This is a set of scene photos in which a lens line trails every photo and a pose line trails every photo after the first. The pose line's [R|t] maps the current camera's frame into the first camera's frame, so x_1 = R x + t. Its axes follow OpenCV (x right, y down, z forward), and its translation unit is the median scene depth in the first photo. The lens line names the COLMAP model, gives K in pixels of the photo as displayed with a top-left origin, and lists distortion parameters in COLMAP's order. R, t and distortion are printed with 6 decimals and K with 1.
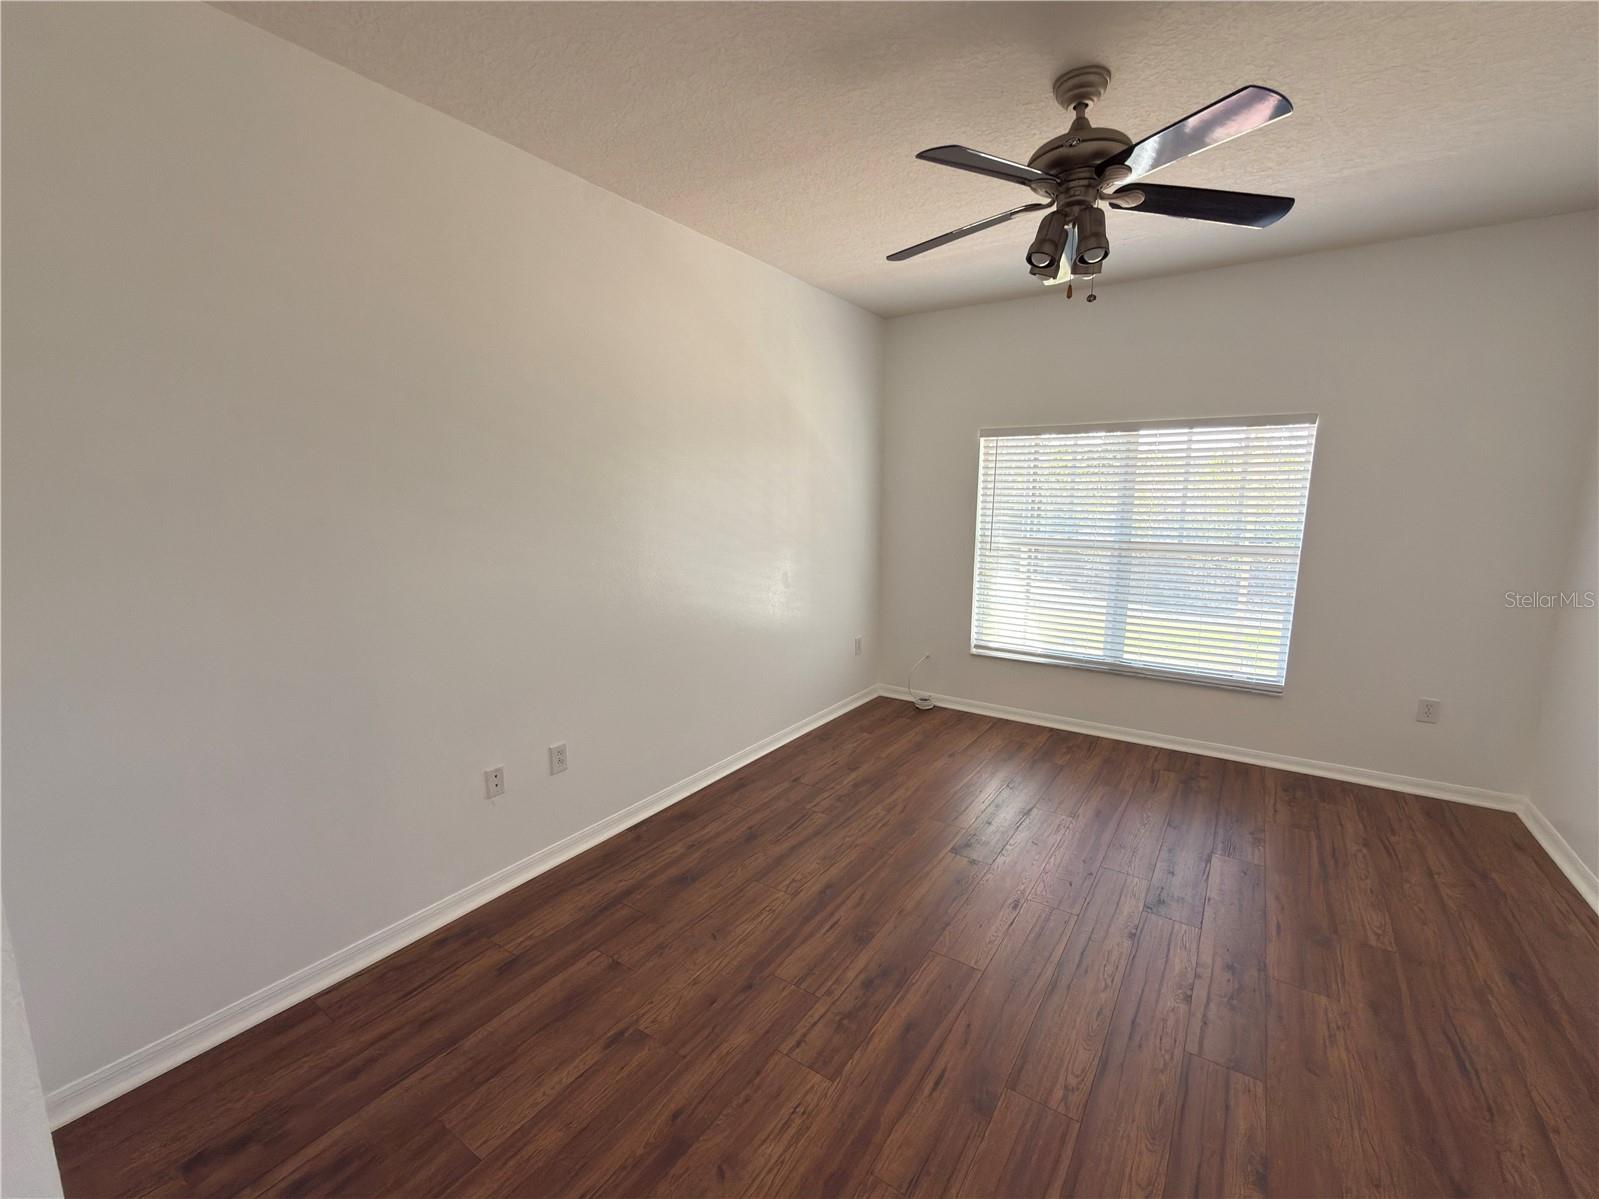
lens RADIAL K [[681.3, 0, 796.7], [0, 681.3, 605.2], [0, 0, 1]] dist [0.000858, -0.000219]
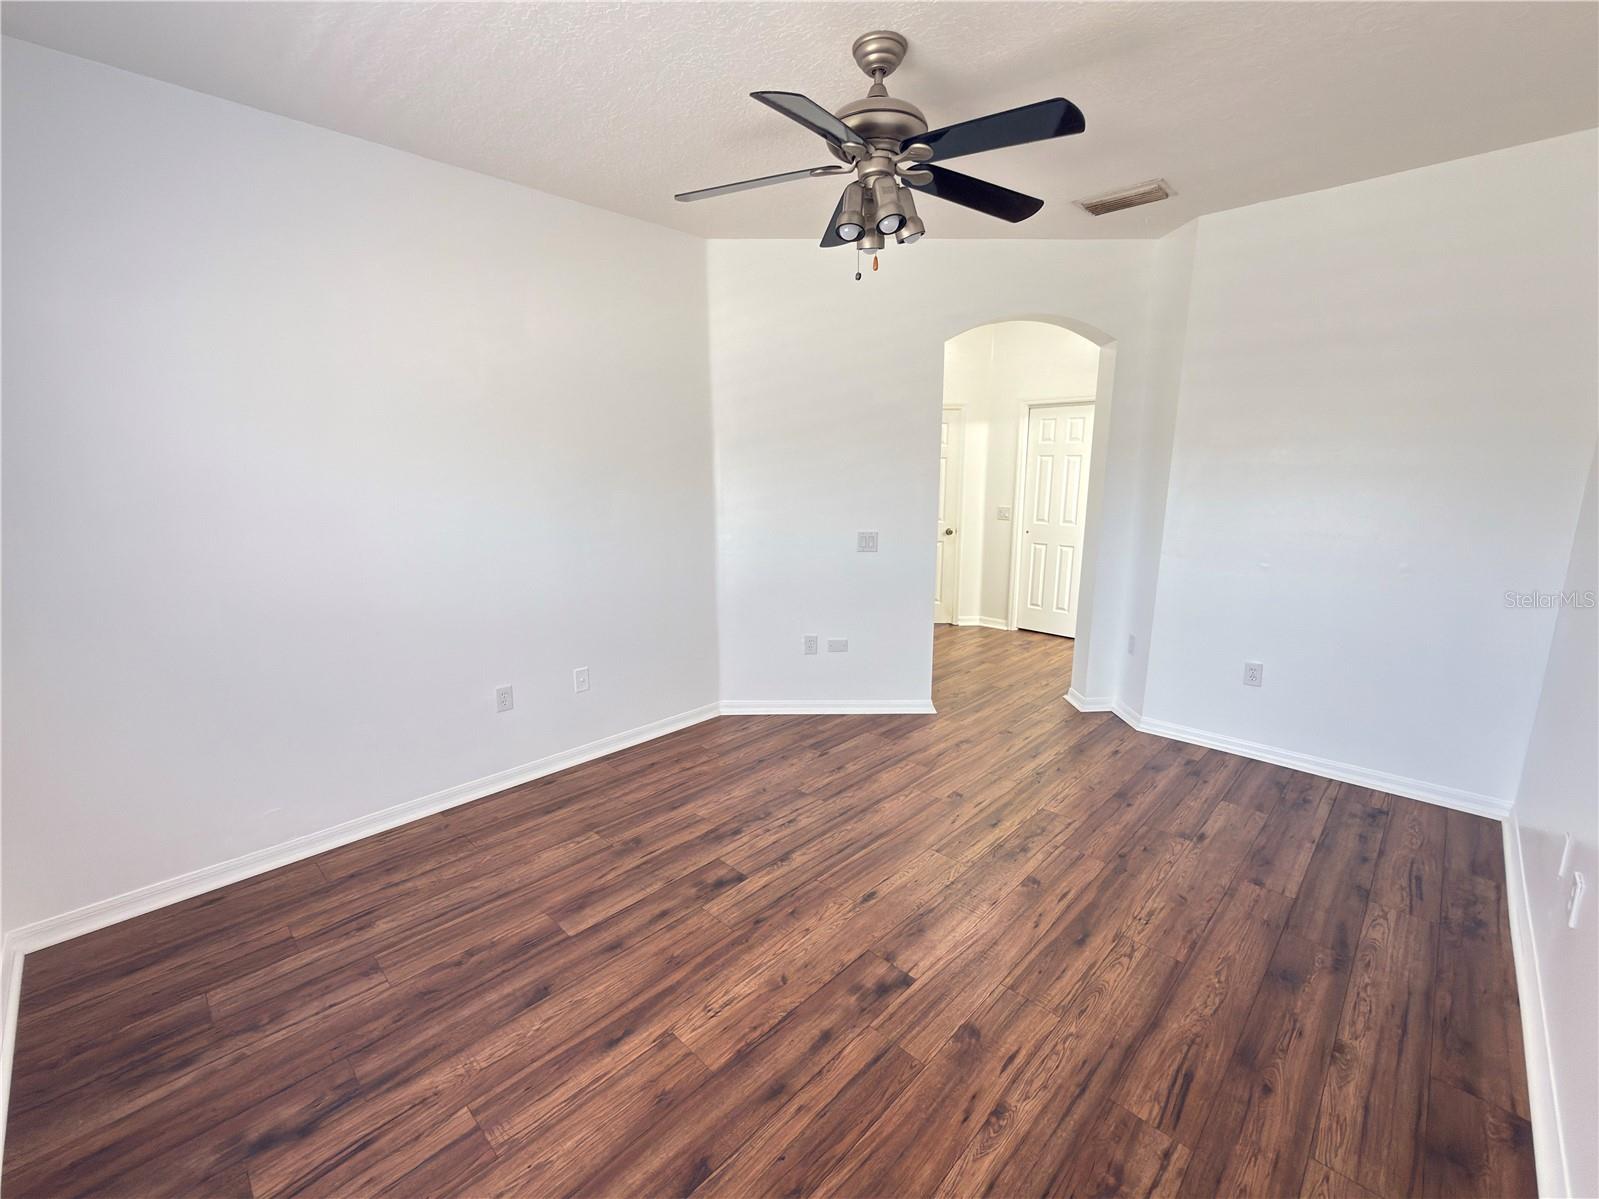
lens RADIAL K [[681.3, 0, 796.7], [0, 681.3, 605.2], [0, 0, 1]] dist [0.000858, -0.000219]
pose [[-0.984671, -0.032260, 0.171410, 0.289334], [0.031919, 0.932822, 0.358920, -0.313817], [-0.171474, 0.358890, -0.917494, 1.871044]]
